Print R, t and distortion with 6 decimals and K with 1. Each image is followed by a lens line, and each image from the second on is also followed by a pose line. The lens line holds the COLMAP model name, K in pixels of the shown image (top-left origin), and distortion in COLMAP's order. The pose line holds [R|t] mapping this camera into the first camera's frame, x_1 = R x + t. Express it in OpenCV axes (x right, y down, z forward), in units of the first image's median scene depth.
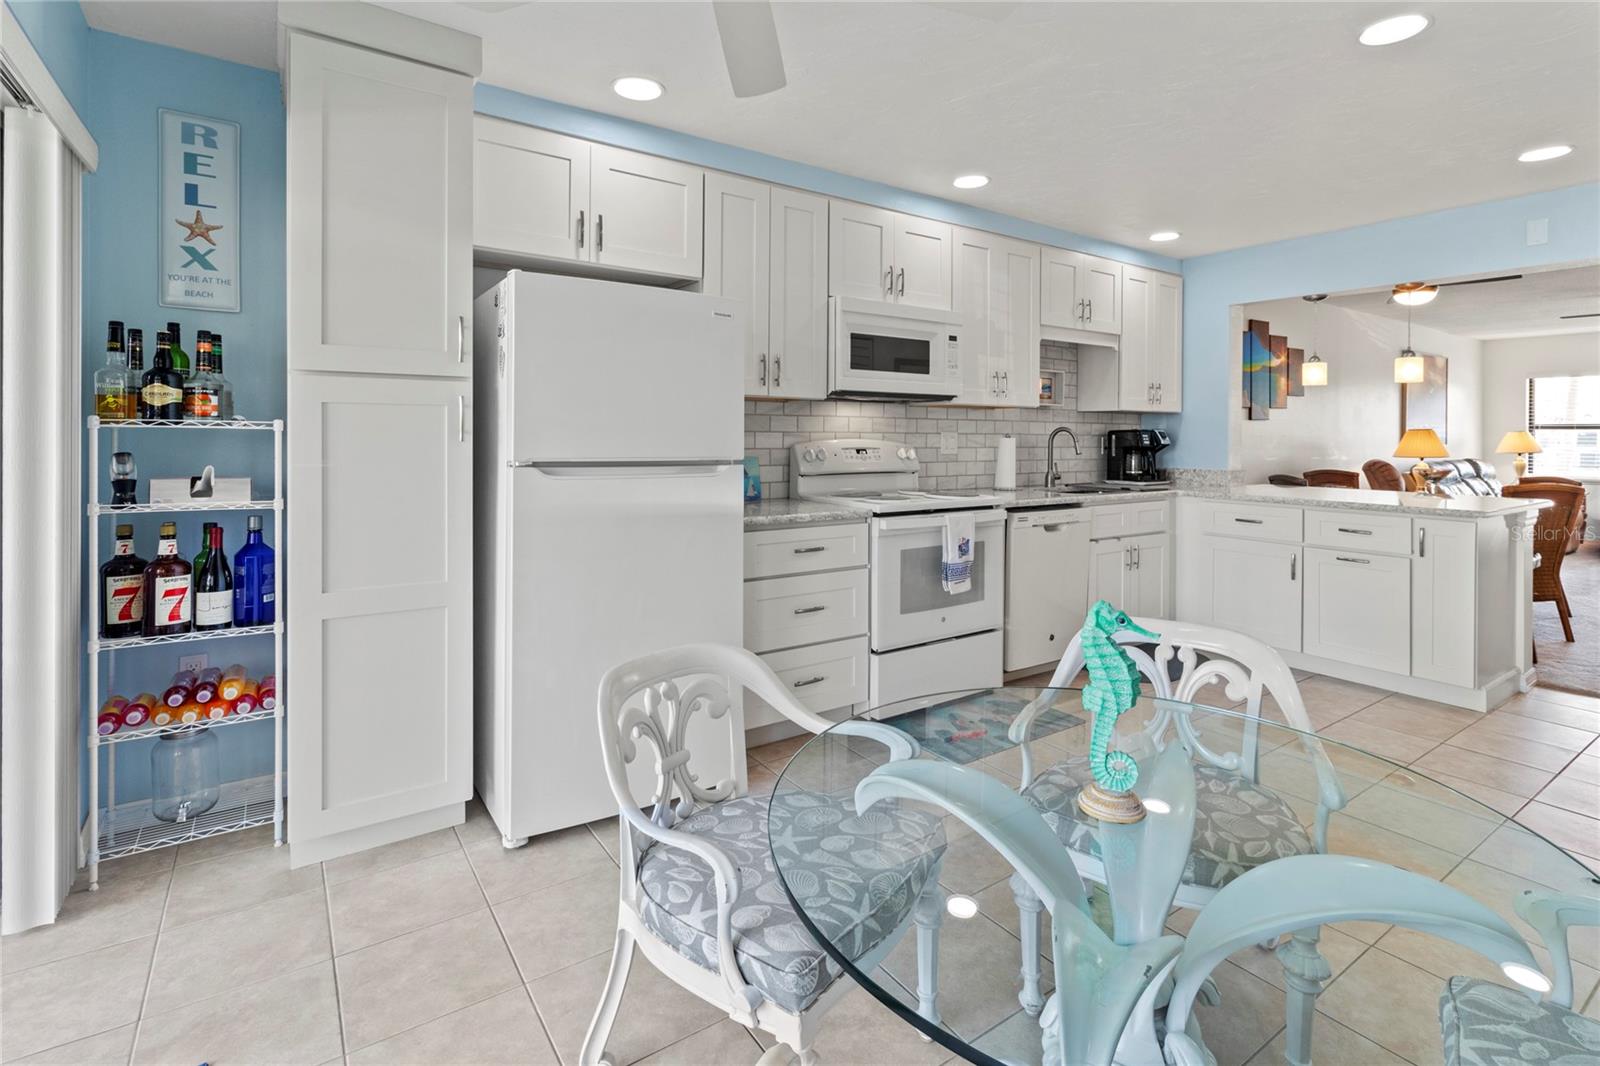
lens RADIAL K [[751.8, 0, 820.5], [0, 751.8, 431.6], [0, 0, 1]] dist [-0.002418, 0.002522]
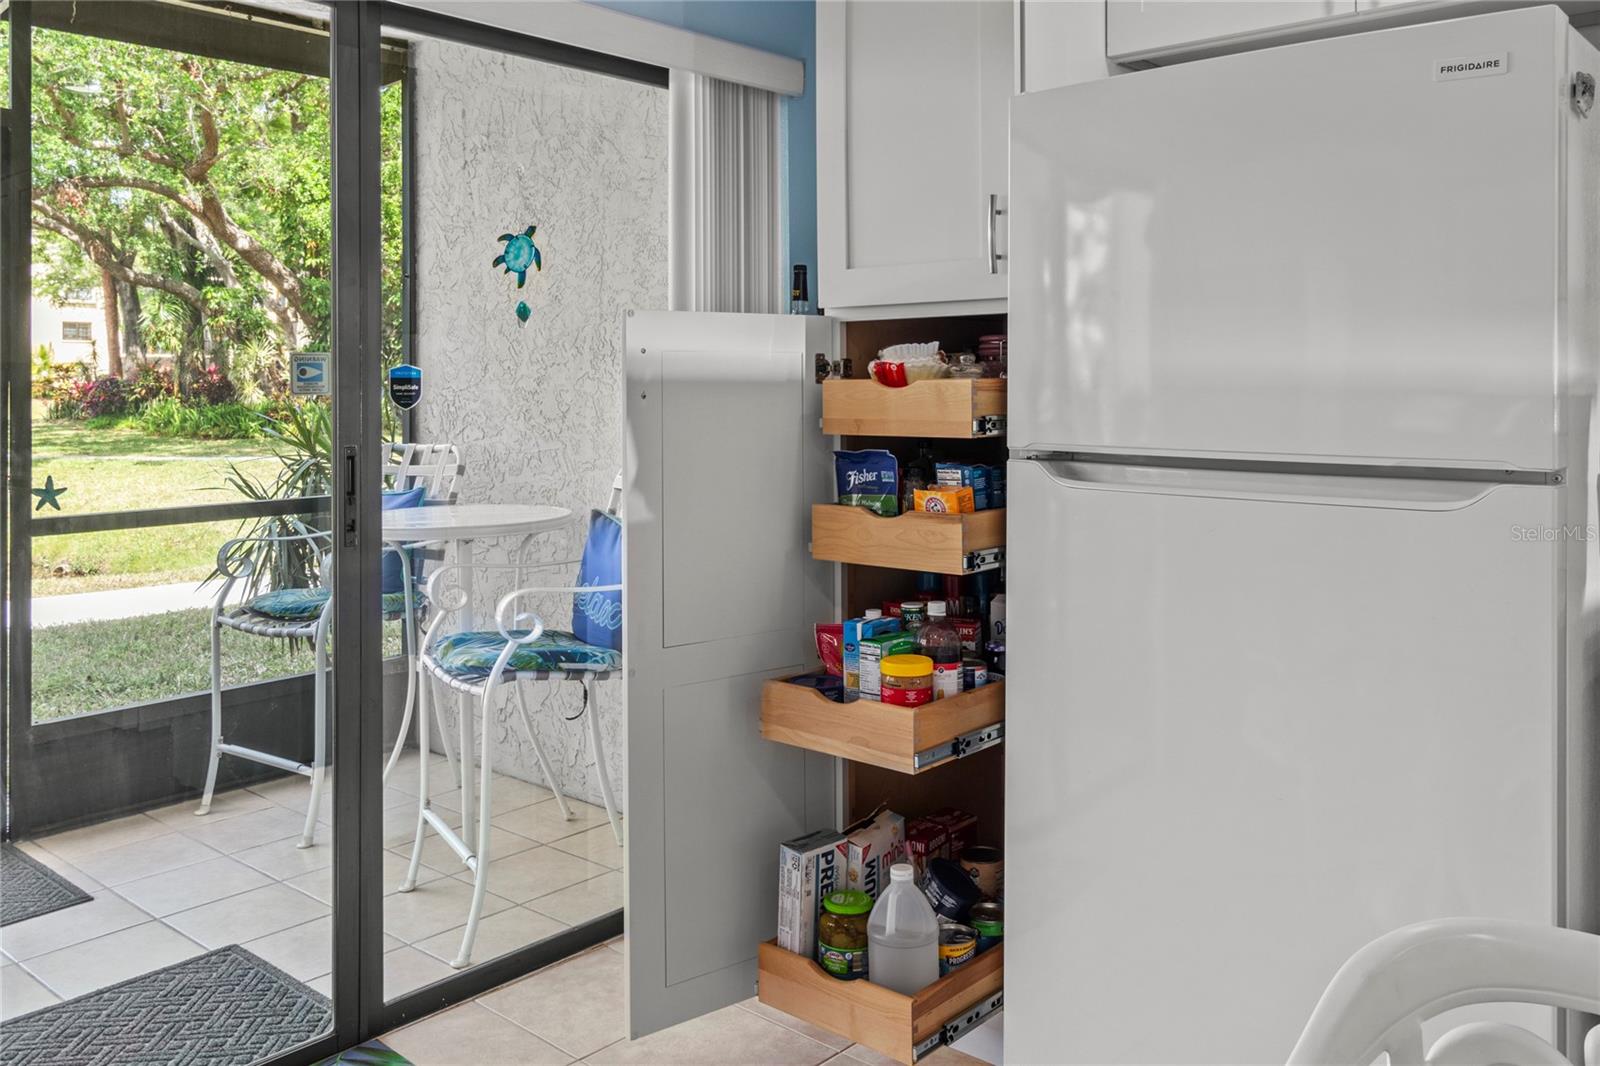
lens RADIAL K [[1293.4, 0, 818.8], [0, 1293.4, 379.3], [0, 0, 1]] dist [0.019504, -0.017847]
pose [[0.241025, -0.011433, -0.970451, 0.227955], [0.007148, 0.999924, -0.010005, -0.001006], [0.970492, -0.004526, 0.241089, 0.320353]]
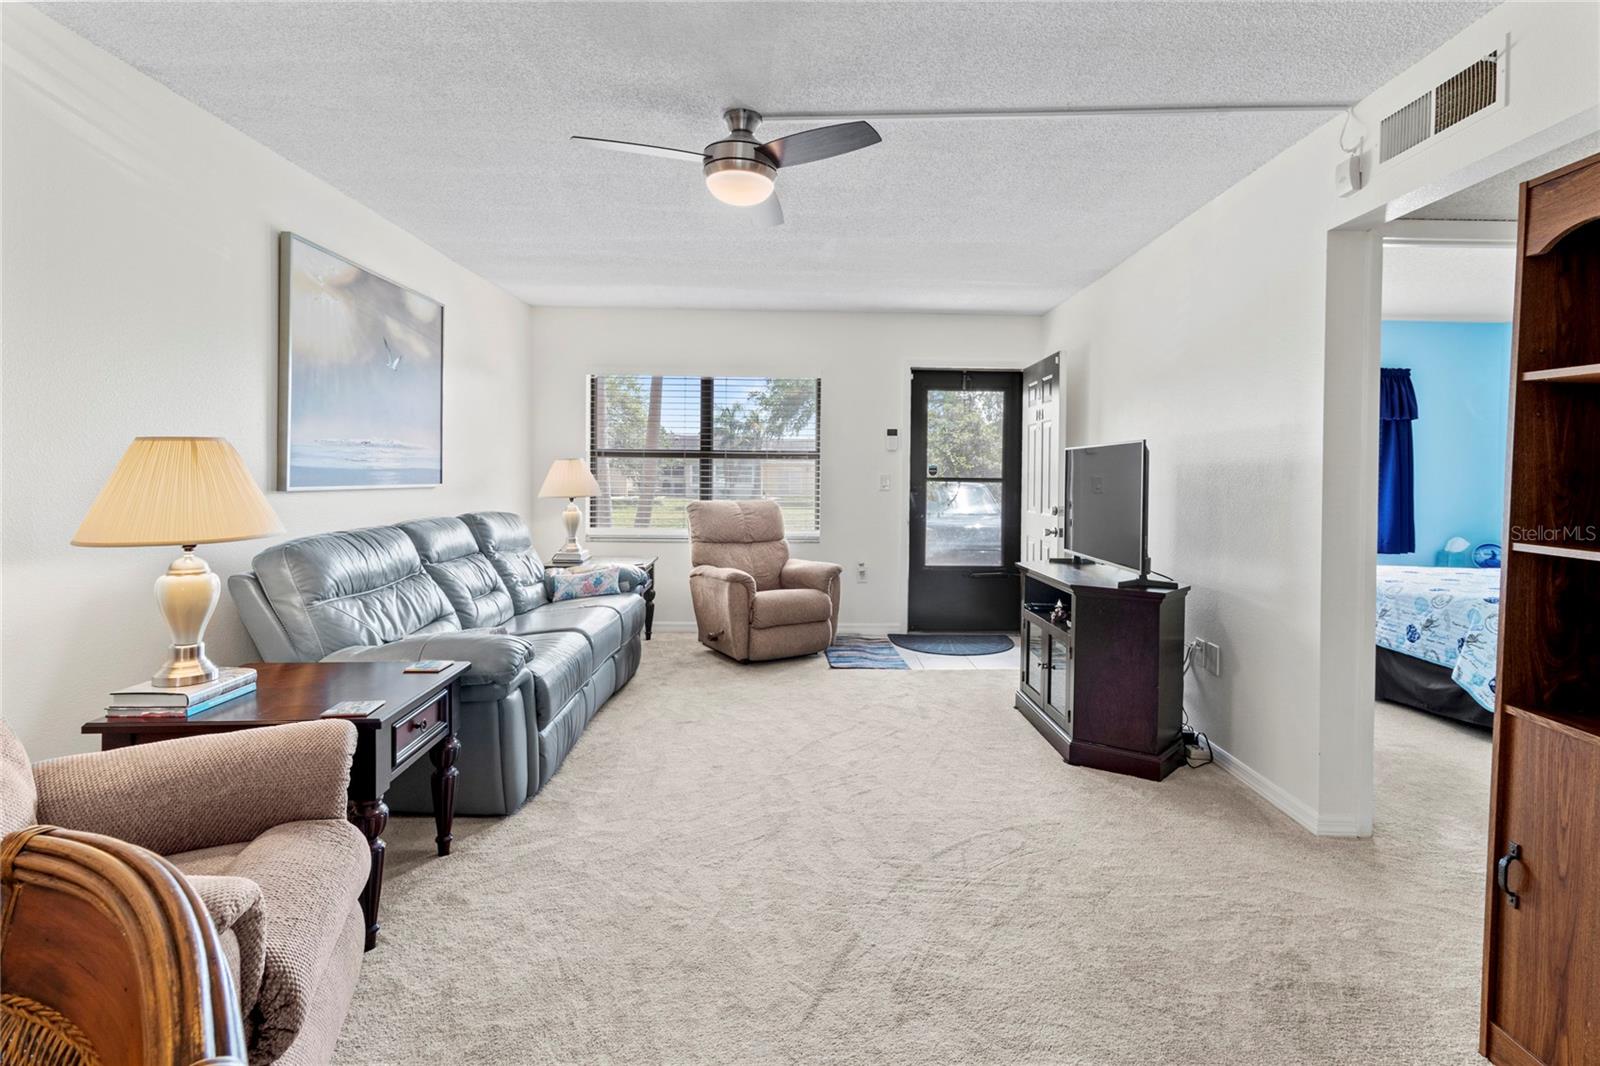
lens RADIAL K [[751.8, 0, 815.6], [0, 751.8, 487.2], [0, 0, 1]] dist [-0.002418, 0.002522]
pose [[0.564641, -0.016346, 0.825175, 1.151062], [-0.008645, 0.999632, 0.025718, 0.009263], [-0.825291, -0.021655, 0.564292, 1.066941]]
